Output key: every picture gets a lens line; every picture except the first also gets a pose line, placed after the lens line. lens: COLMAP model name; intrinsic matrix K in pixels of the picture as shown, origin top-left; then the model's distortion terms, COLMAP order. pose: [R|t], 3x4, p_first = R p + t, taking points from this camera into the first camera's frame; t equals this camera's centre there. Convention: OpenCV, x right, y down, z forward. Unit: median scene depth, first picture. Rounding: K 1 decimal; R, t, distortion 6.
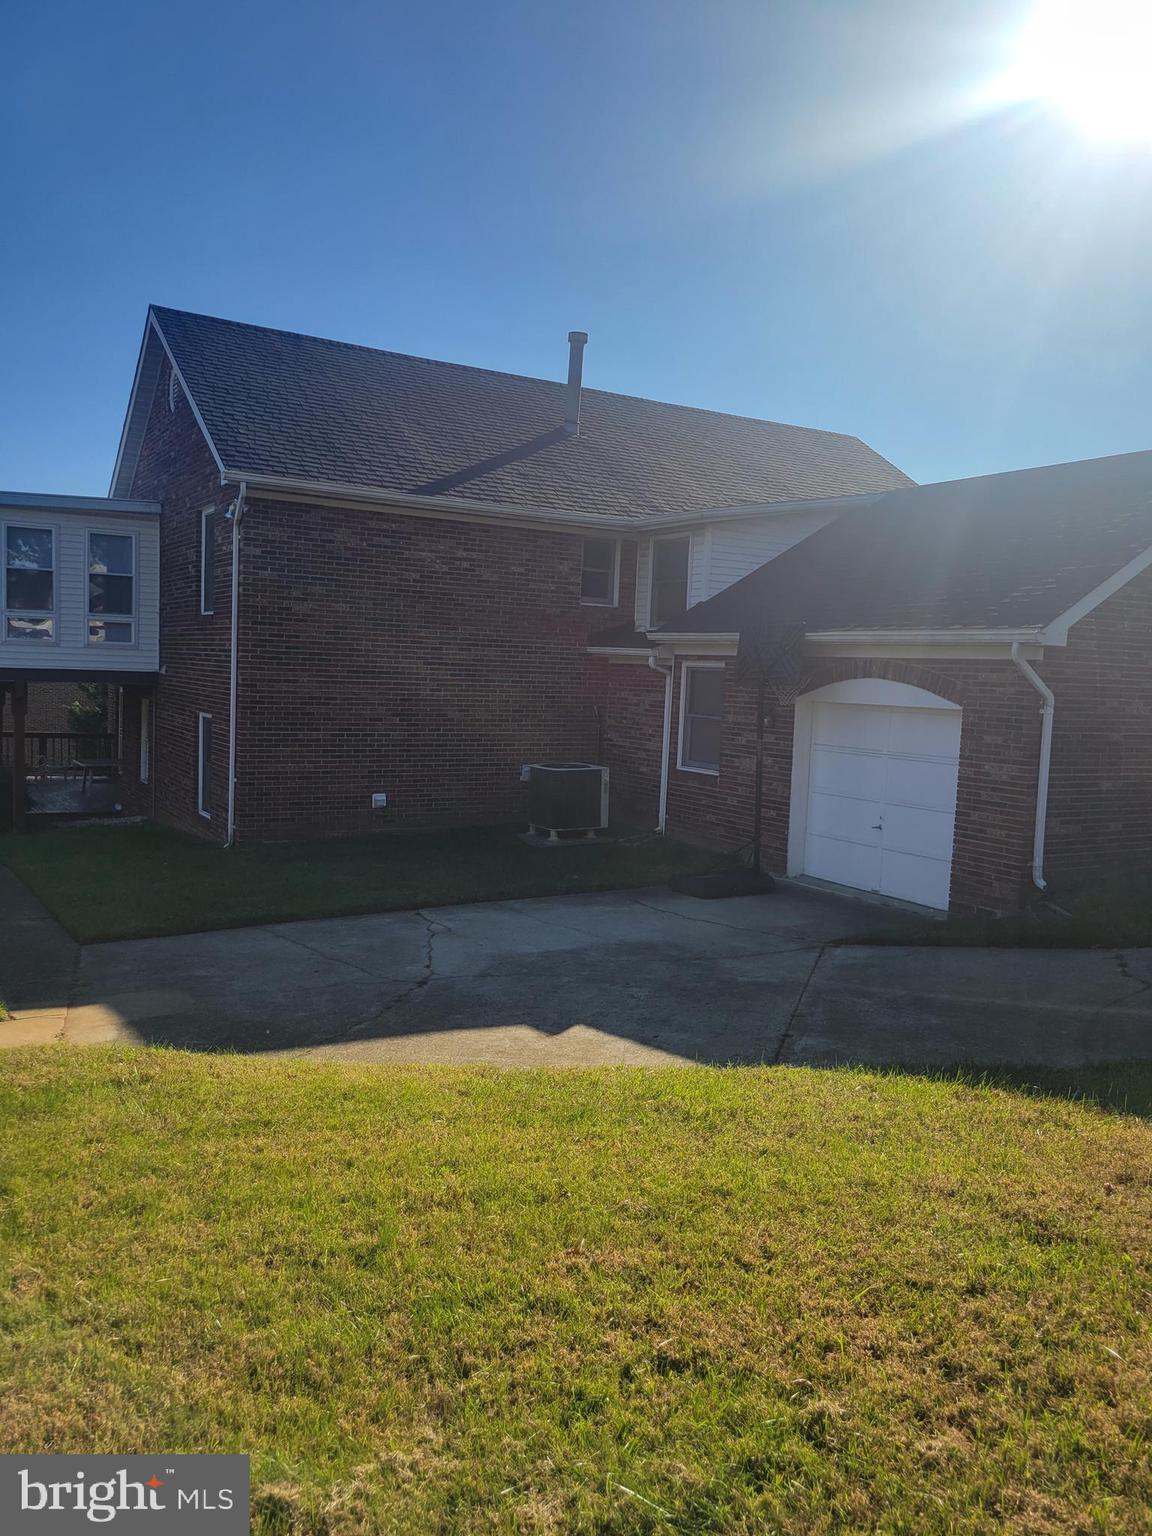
lens RADIAL K [[1181.0, 0, 562.7], [0, 1181.0, 752.1], [0, 0, 1]] dist [0.055047, -0.042567]
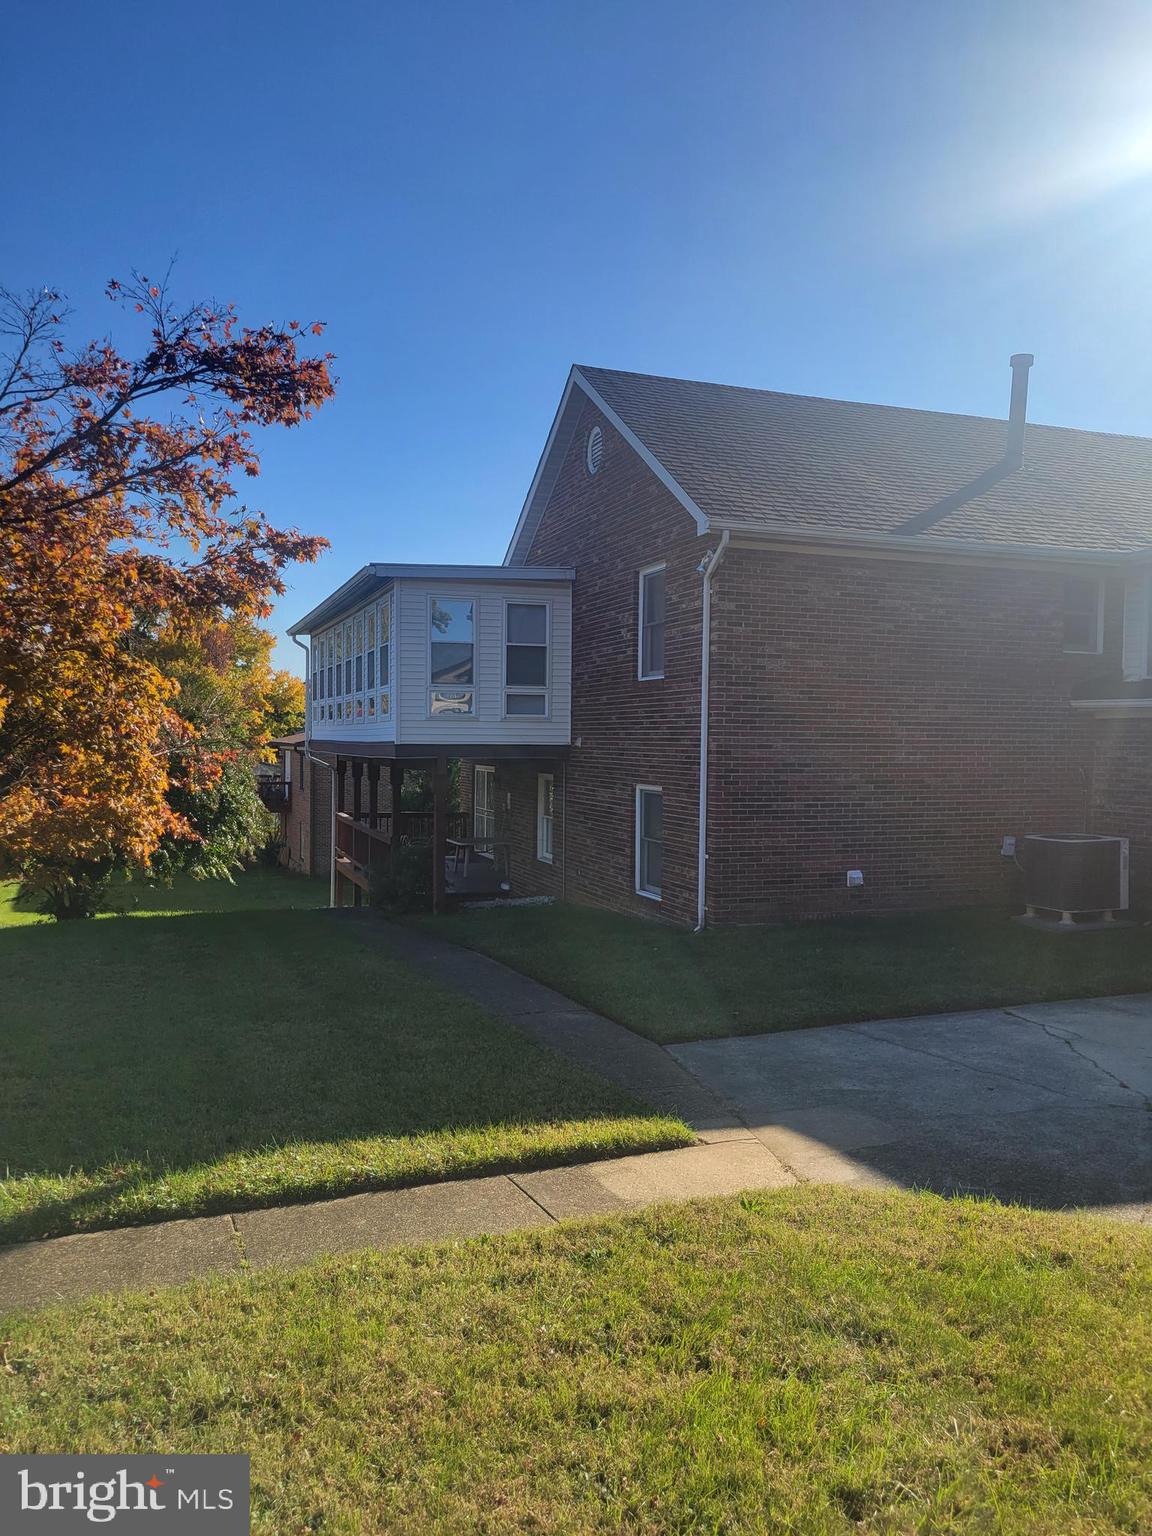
lens RADIAL K [[1185.8, 0, 576.0], [0, 1185.8, 768.0], [0, 0, 1]] dist [0.045644, -0.001461]
pose [[0.984431, -0.023861, -0.174145, -0.207201], [0.014773, 0.998469, -0.053298, 0.002598], [0.175150, 0.049895, 0.983277, 0.079316]]
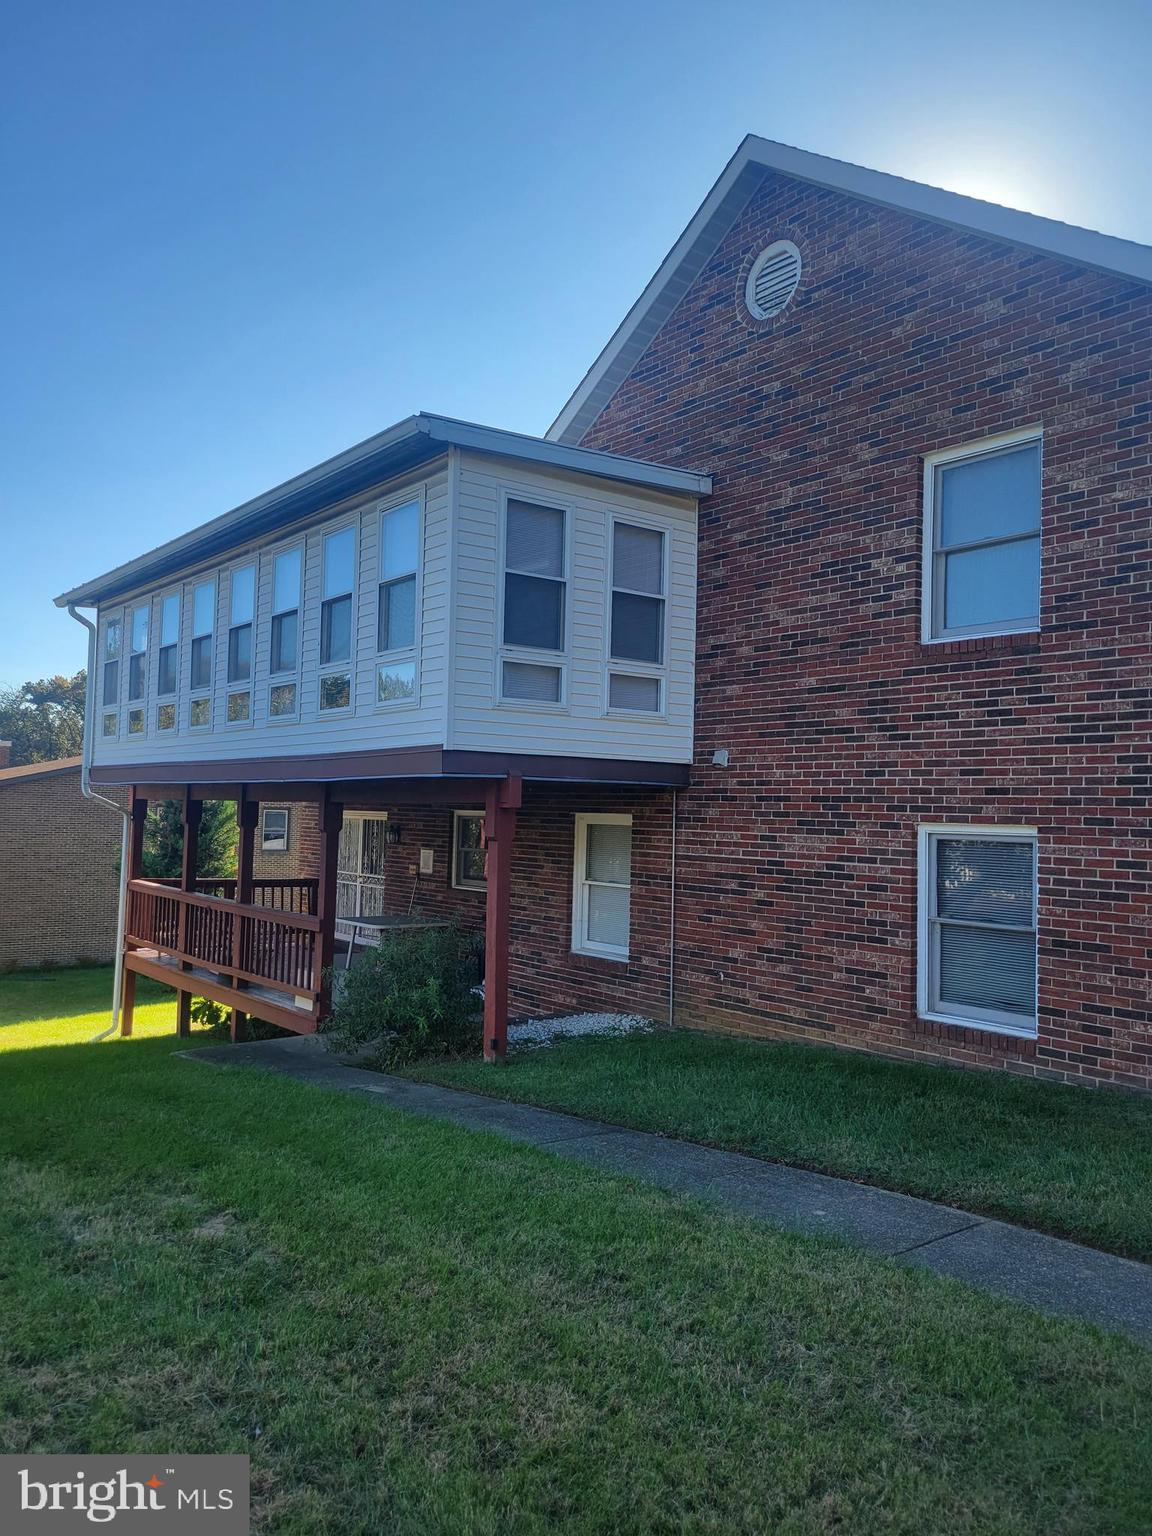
lens RADIAL K [[1181.0, 0, 562.7], [0, 1181.0, 752.1], [0, 0, 1]] dist [0.055047, -0.042567]
pose [[0.991902, -0.005756, 0.126876, -0.578114], [0.021083, 0.992575, -0.119793, -0.006099], [-0.125244, 0.121497, 0.984658, 0.532486]]
